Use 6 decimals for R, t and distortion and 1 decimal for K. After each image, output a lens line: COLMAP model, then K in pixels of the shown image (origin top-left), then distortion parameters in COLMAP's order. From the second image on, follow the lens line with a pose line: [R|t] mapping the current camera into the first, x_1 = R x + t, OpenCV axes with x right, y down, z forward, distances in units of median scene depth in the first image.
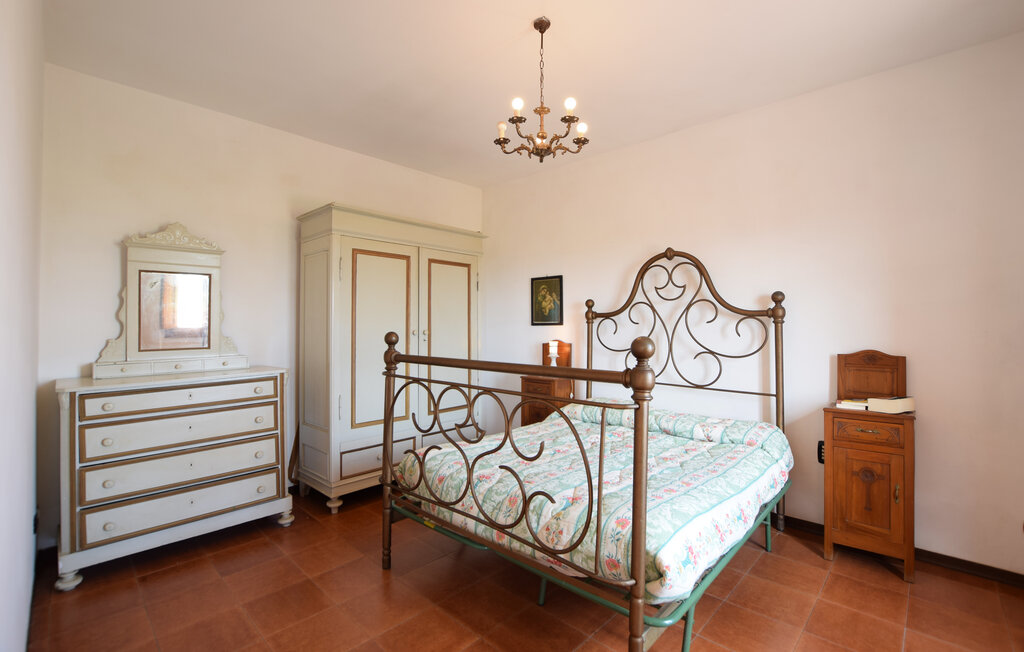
lens RADIAL K [[451.4, 0, 491.7], [0, 451.4, 309.2], [0, 0, 1]] dist [-0.022594, 0.000161]
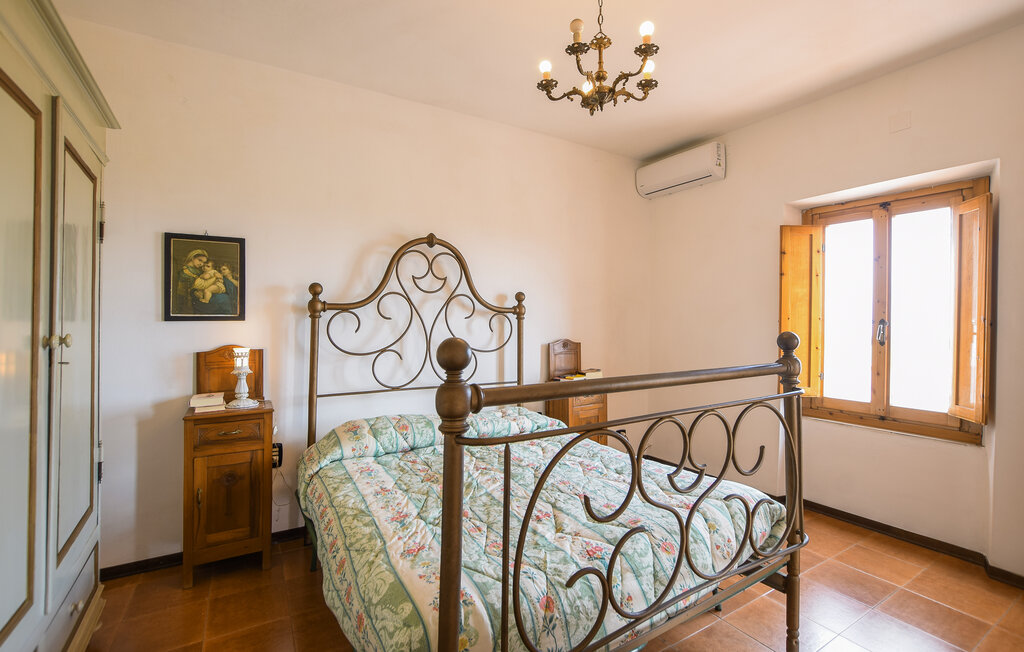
lens RADIAL K [[451.4, 0, 491.7], [0, 451.4, 309.2], [0, 0, 1]] dist [-0.022594, 0.000161]
pose [[0.262630, 0.030464, 0.964416, -0.414909], [-0.032649, 0.999210, -0.022672, 0.028025], [-0.964344, -0.025533, 0.263417, 0.631263]]
